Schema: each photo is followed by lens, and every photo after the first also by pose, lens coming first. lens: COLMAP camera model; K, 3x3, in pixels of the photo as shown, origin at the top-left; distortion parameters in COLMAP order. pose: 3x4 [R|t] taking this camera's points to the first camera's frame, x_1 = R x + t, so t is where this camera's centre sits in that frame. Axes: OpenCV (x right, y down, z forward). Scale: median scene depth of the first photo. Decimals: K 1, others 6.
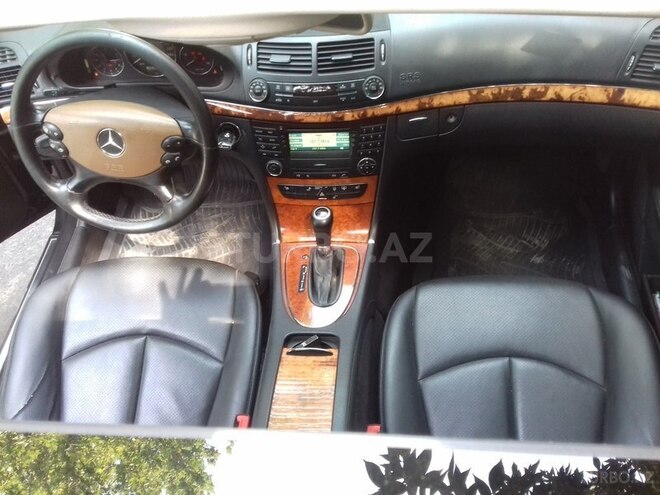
lens RADIAL K [[619.7, 0, 330.0], [0, 619.7, 247.5], [0, 0, 1]] dist [0.118288, -0.250548]
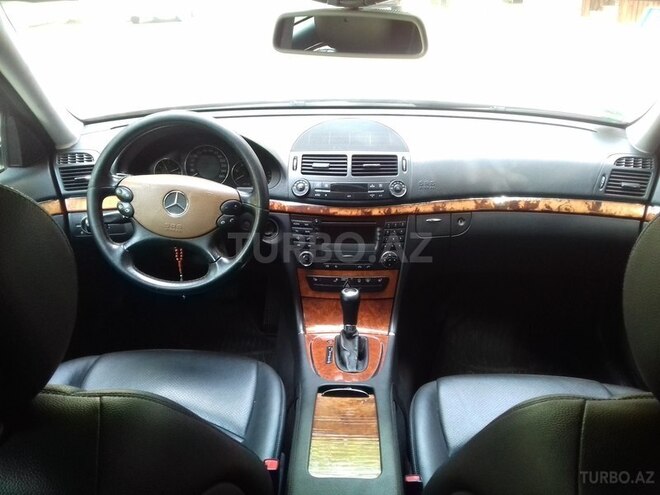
lens RADIAL K [[619.7, 0, 330.0], [0, 619.7, 247.5], [0, 0, 1]] dist [0.118288, -0.250548]
pose [[0.996139, 0.061464, 0.062680, -0.126448], [-0.022568, 0.869298, -0.493773, 0.430743], [-0.084837, 0.490452, 0.867329, 0.024748]]
